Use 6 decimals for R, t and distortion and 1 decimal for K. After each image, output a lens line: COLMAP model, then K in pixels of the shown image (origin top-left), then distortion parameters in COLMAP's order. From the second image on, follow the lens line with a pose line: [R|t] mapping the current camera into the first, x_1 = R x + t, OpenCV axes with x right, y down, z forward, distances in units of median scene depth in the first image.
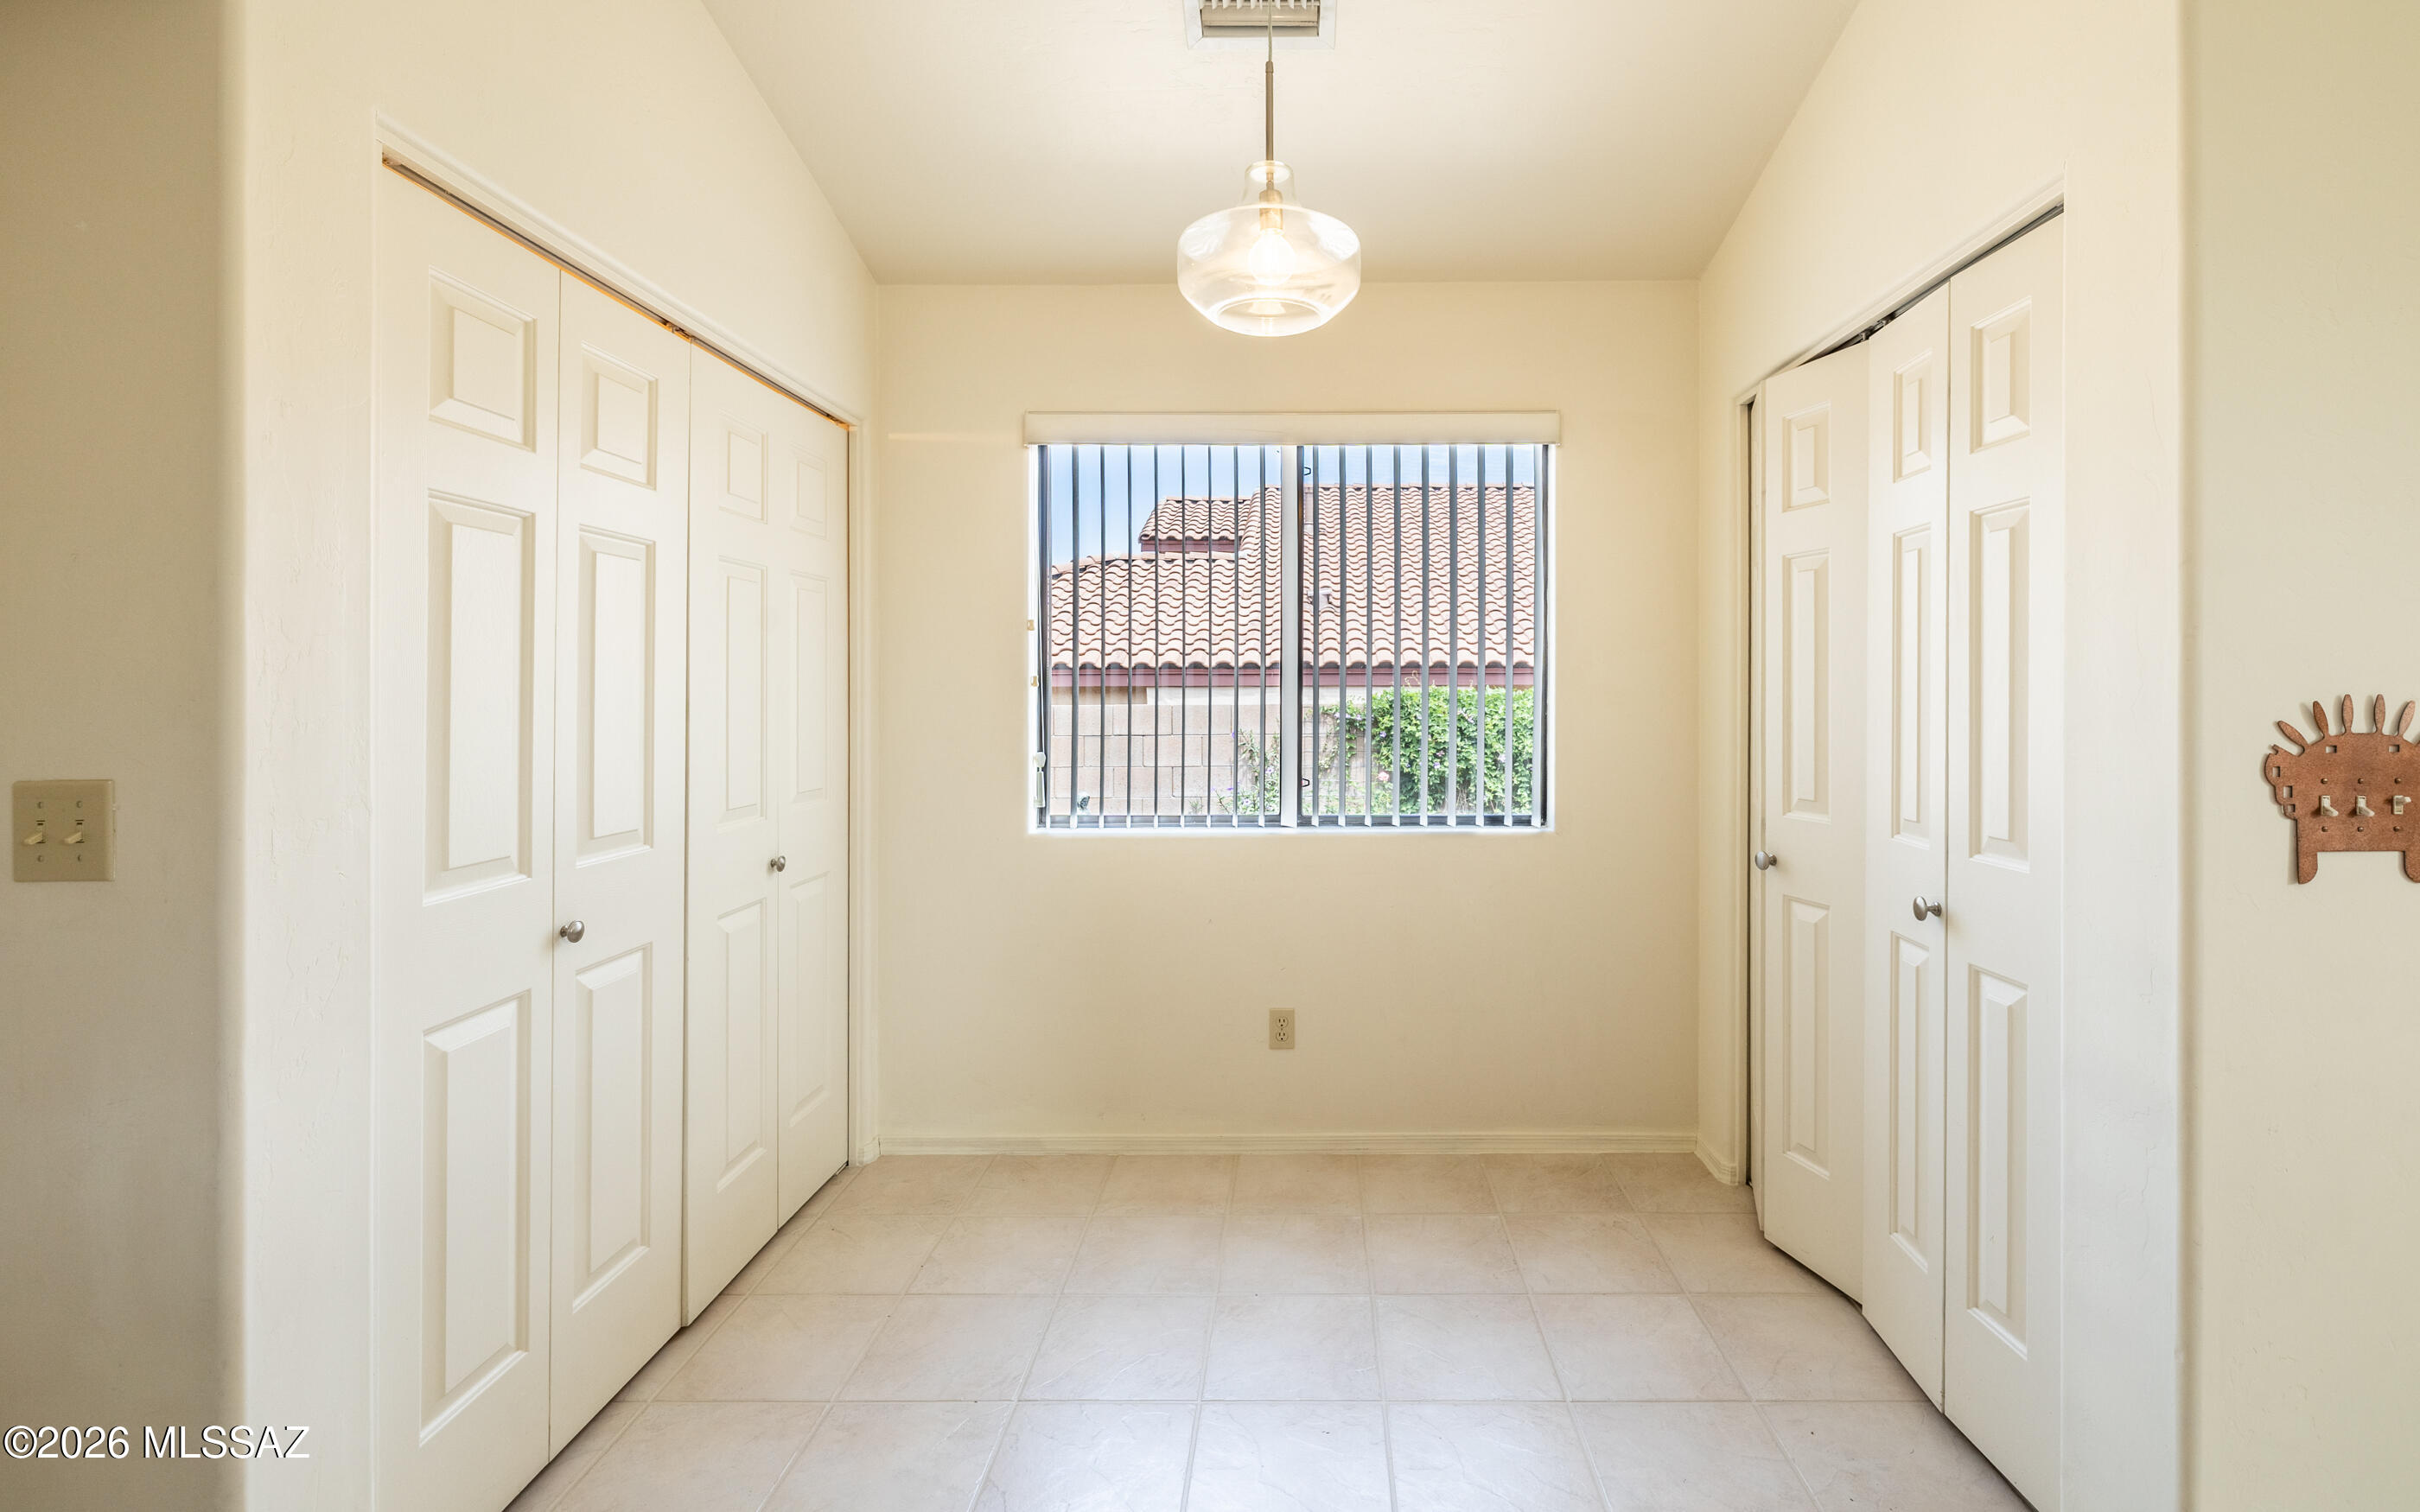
lens RADIAL K [[1012.4, 0, 1216.7], [0, 1012.4, 686.3], [0, 0, 1]] dist [-0.000048, -0.000261]
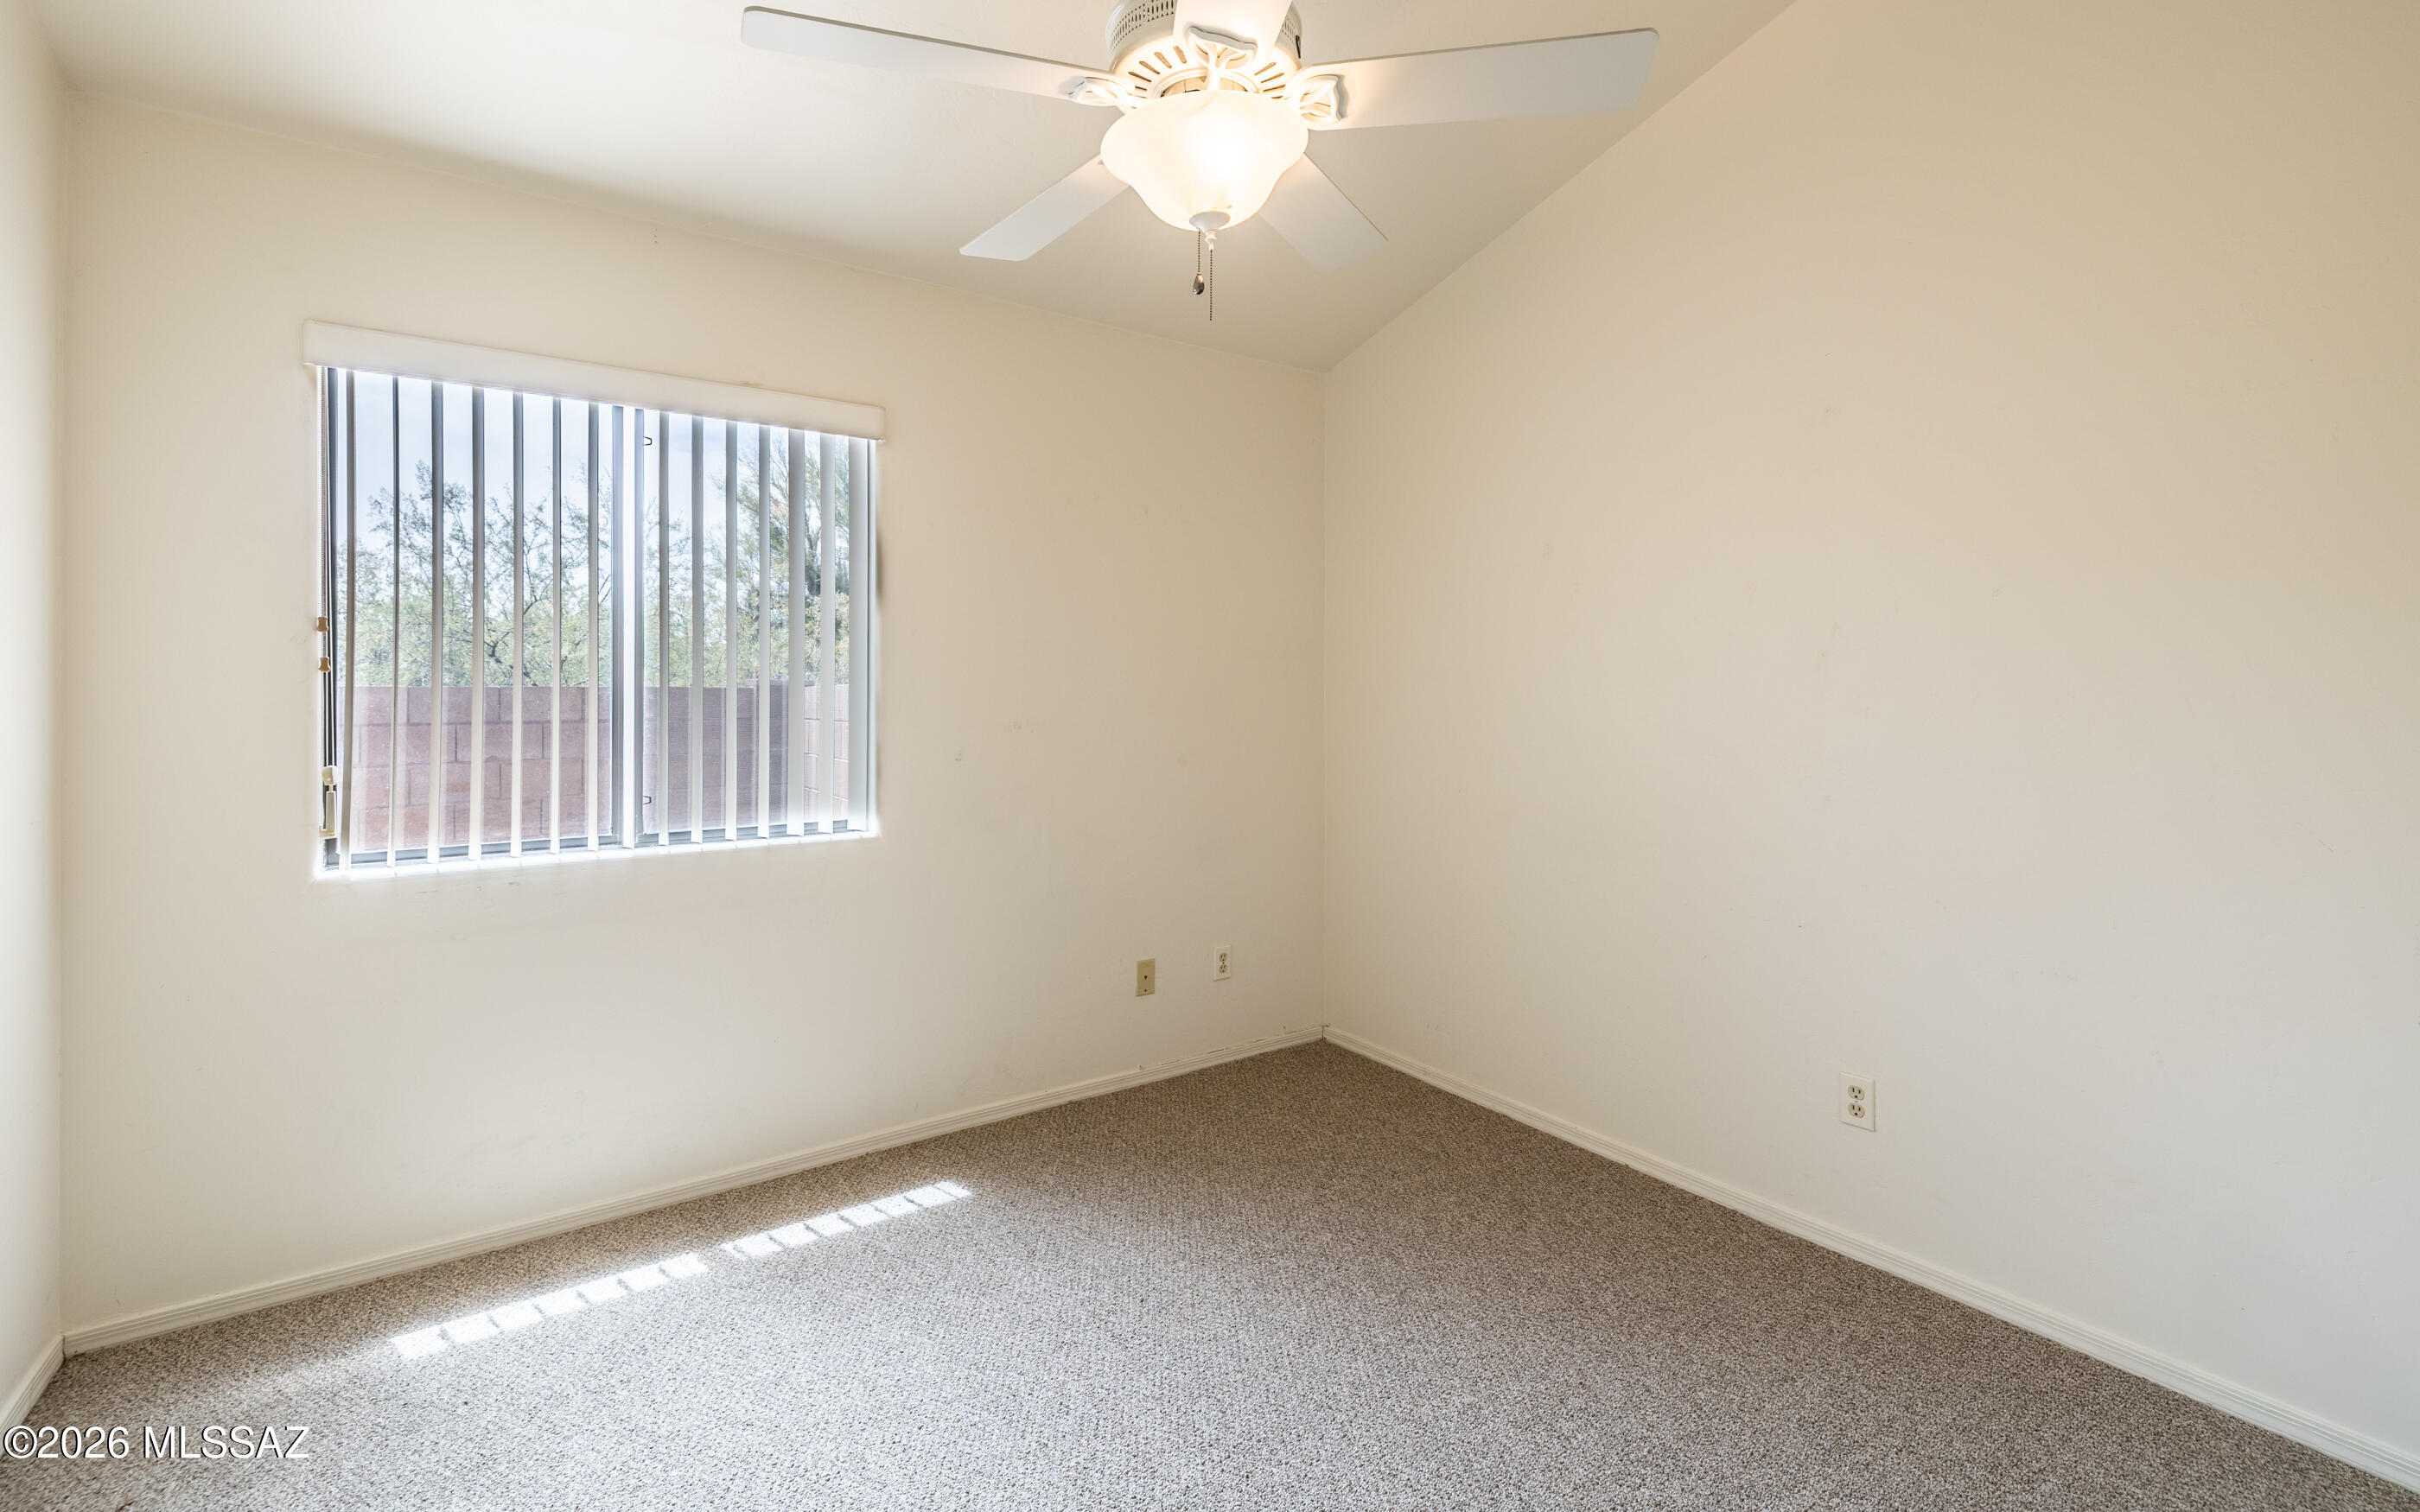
lens RADIAL K [[1012.4, 0, 1216.7], [0, 1012.4, 686.3], [0, 0, 1]] dist [-0.000048, -0.000261]
pose [[0.829985, 0.004857, 0.557765, 0.110849], [-0.004769, 0.999987, -0.001612, -0.000055], [-0.557766, -0.001322, 0.829997, 0.001600]]
